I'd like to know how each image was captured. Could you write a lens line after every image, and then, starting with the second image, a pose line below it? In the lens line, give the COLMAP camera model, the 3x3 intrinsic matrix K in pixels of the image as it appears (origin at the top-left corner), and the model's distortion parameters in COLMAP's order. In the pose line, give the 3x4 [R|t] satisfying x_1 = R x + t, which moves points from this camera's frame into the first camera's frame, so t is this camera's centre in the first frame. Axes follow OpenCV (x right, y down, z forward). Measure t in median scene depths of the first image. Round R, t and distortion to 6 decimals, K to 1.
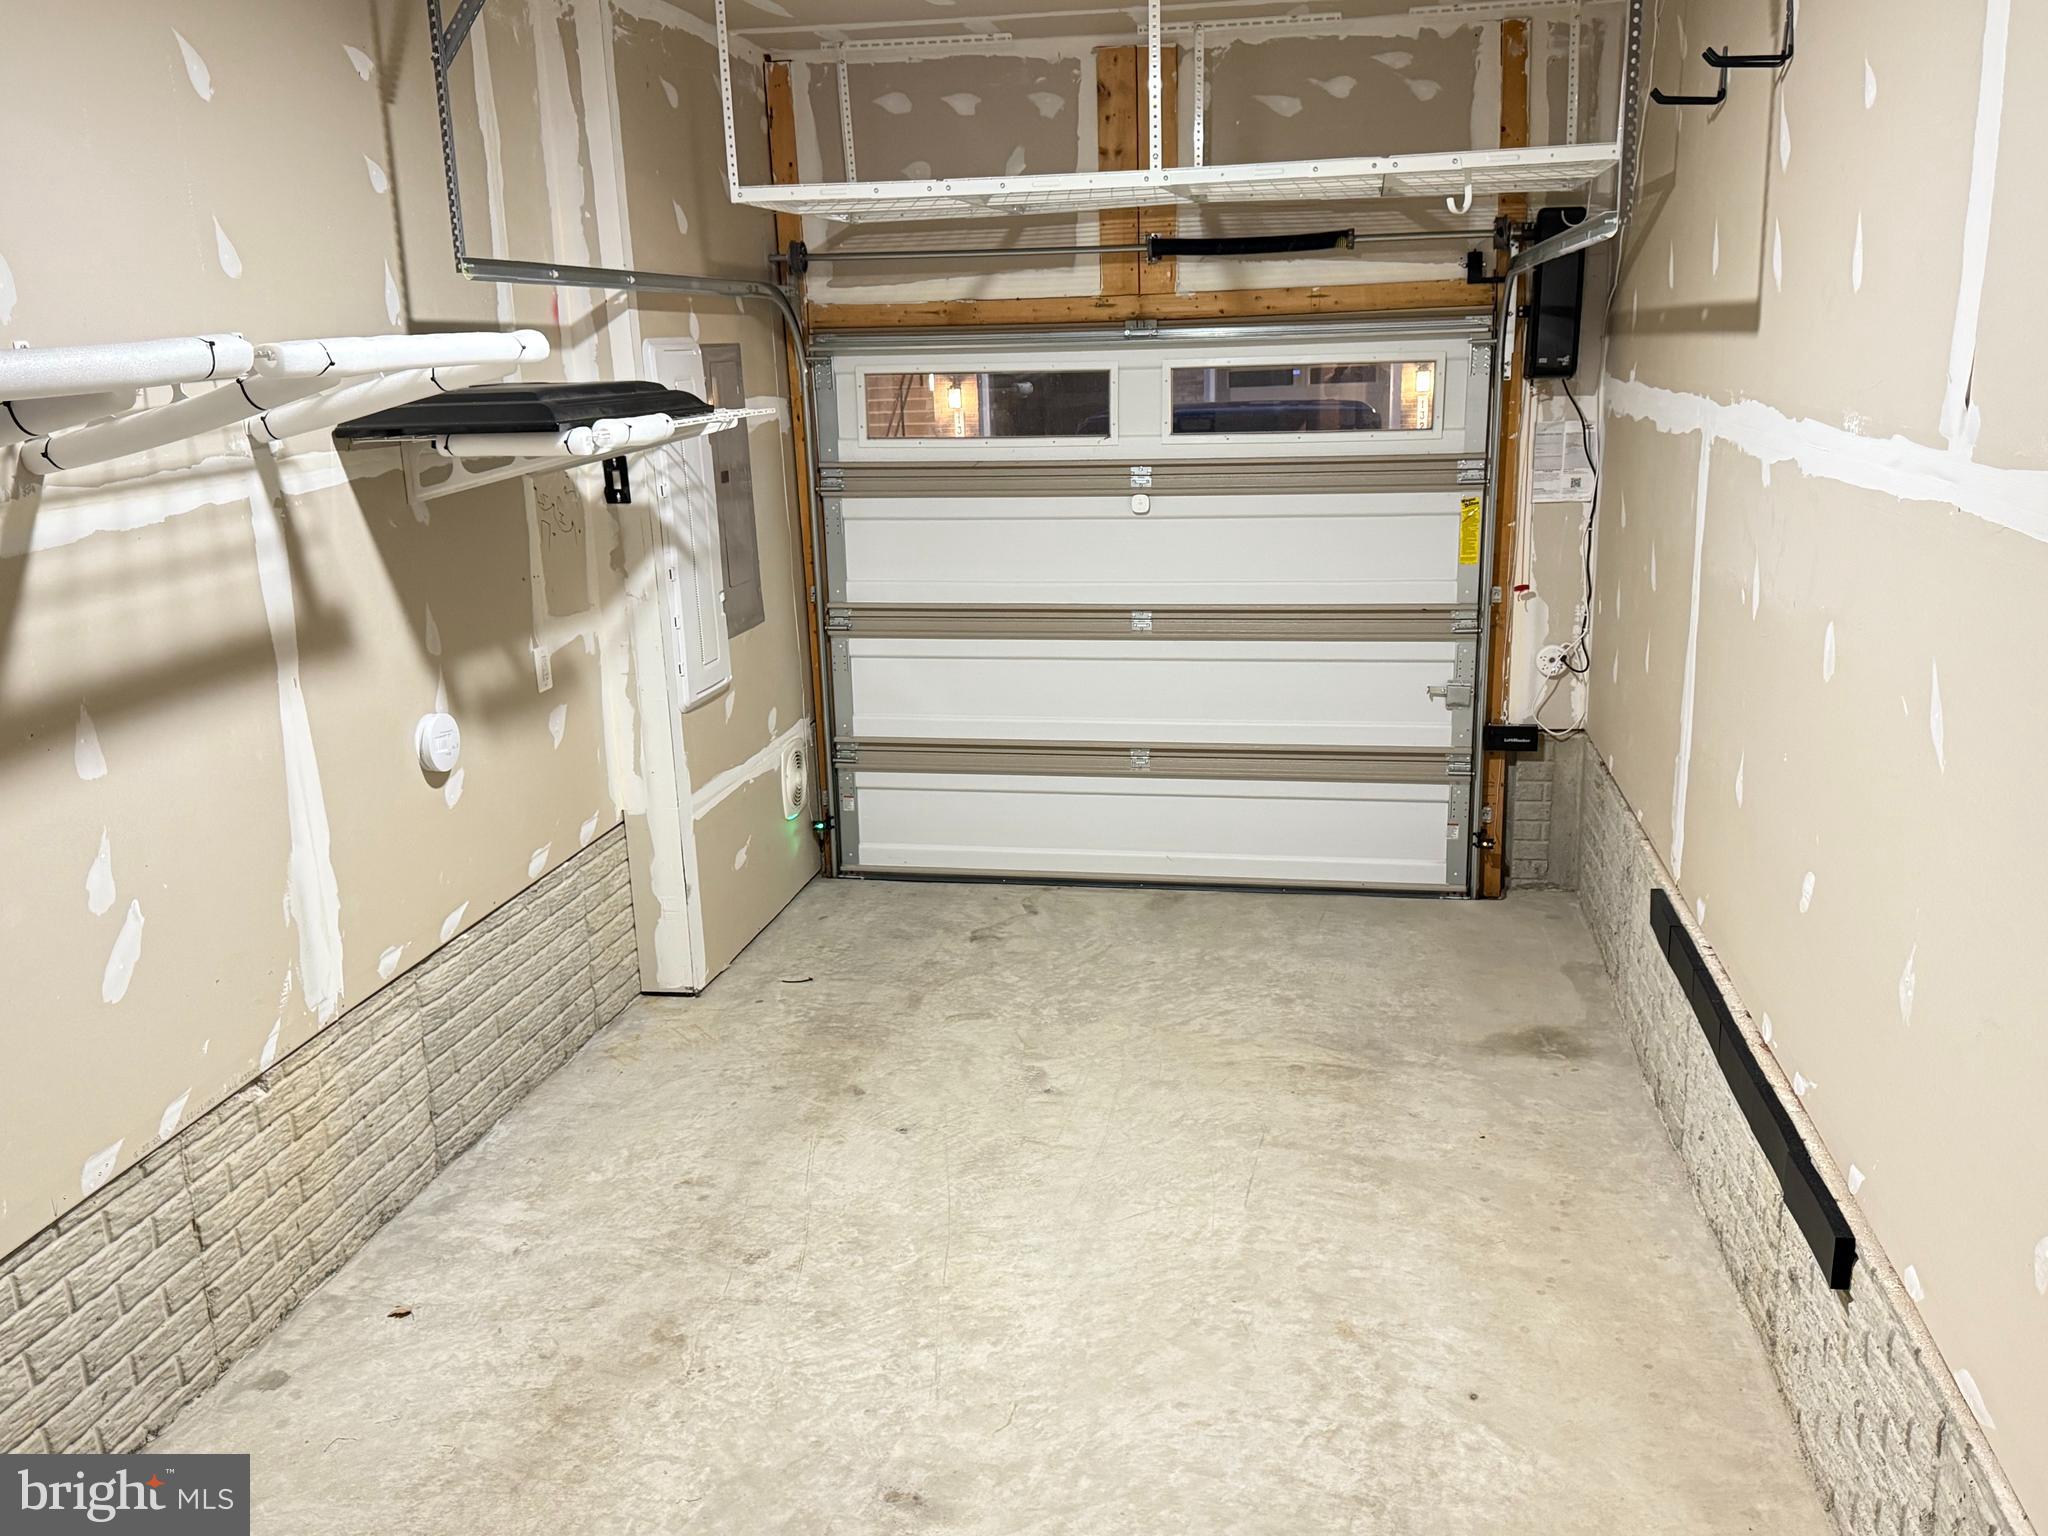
lens RADIAL K [[1686.5, 0, 1016.8], [0, 1686.5, 755.1], [0, 0, 1]] dist [-0.013746, -0.073002]
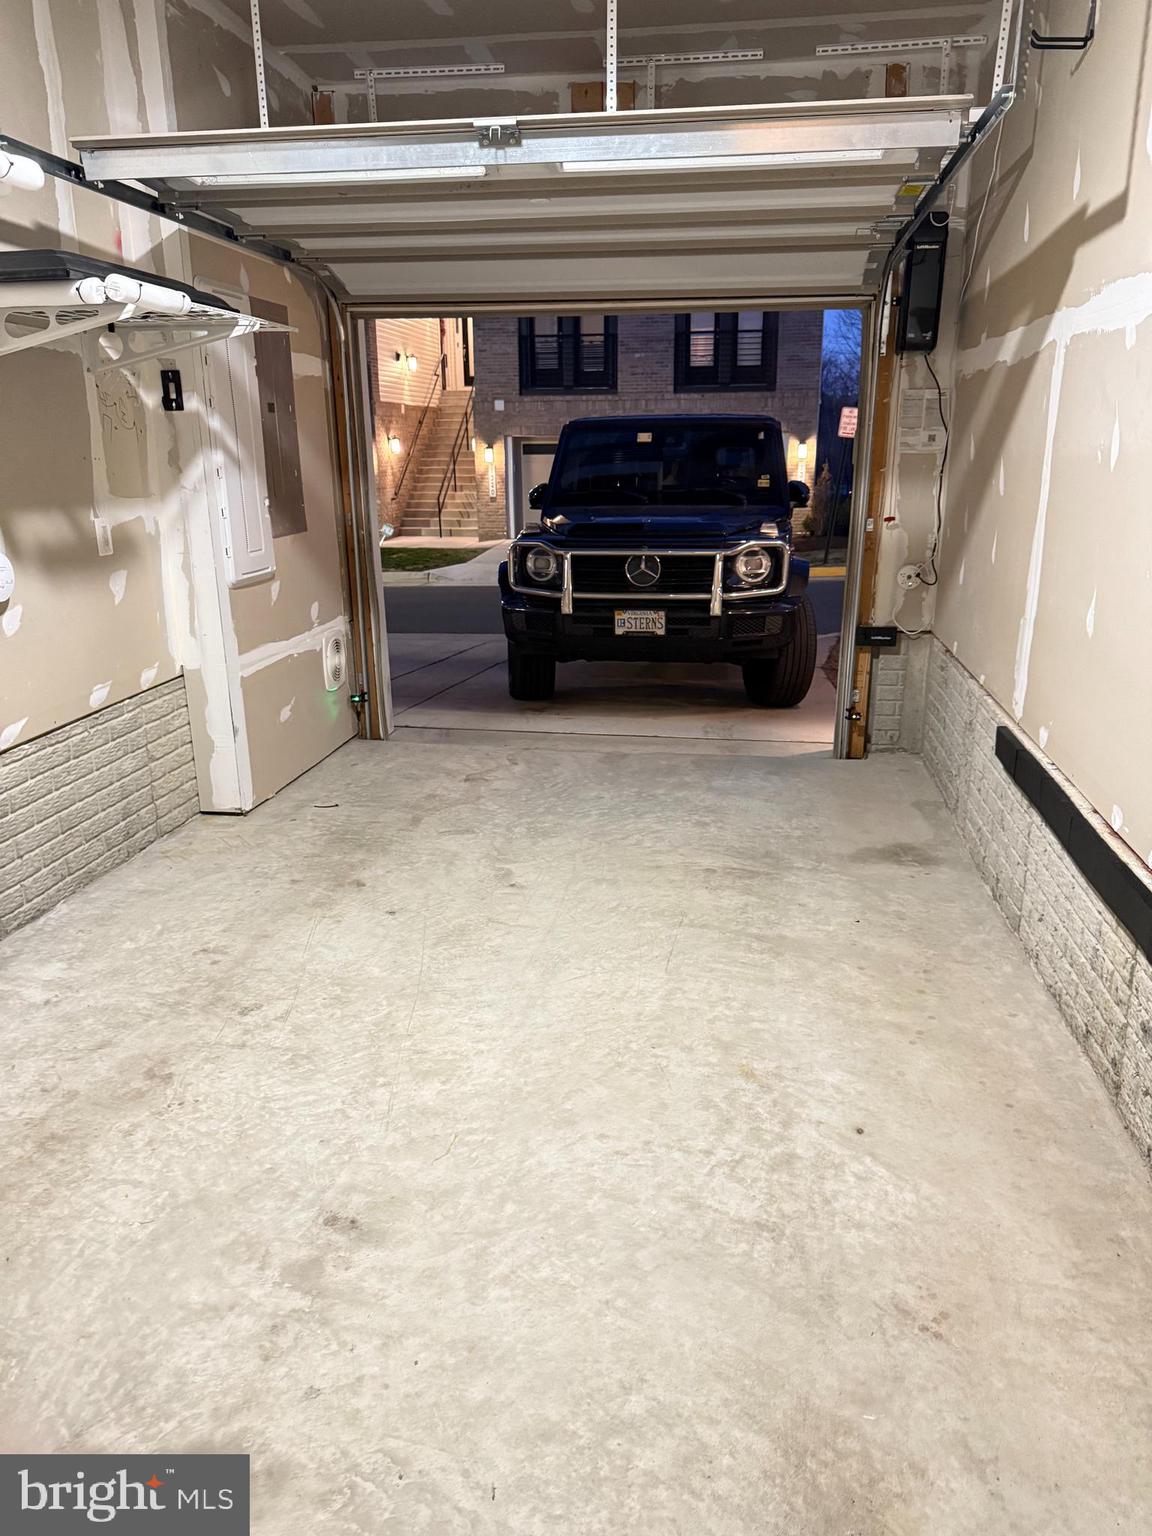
lens RADIAL K [[1072.3, 0, 574.1], [0, 1072.3, 776.5], [0, 0, 1]] dist [-0.028537, -0.029769]
pose [[0.999200, 0.014950, 0.037103, 0.037552], [-0.016993, 0.998321, 0.055373, 0.081986], [-0.036212, -0.055959, 0.997776, 0.231062]]
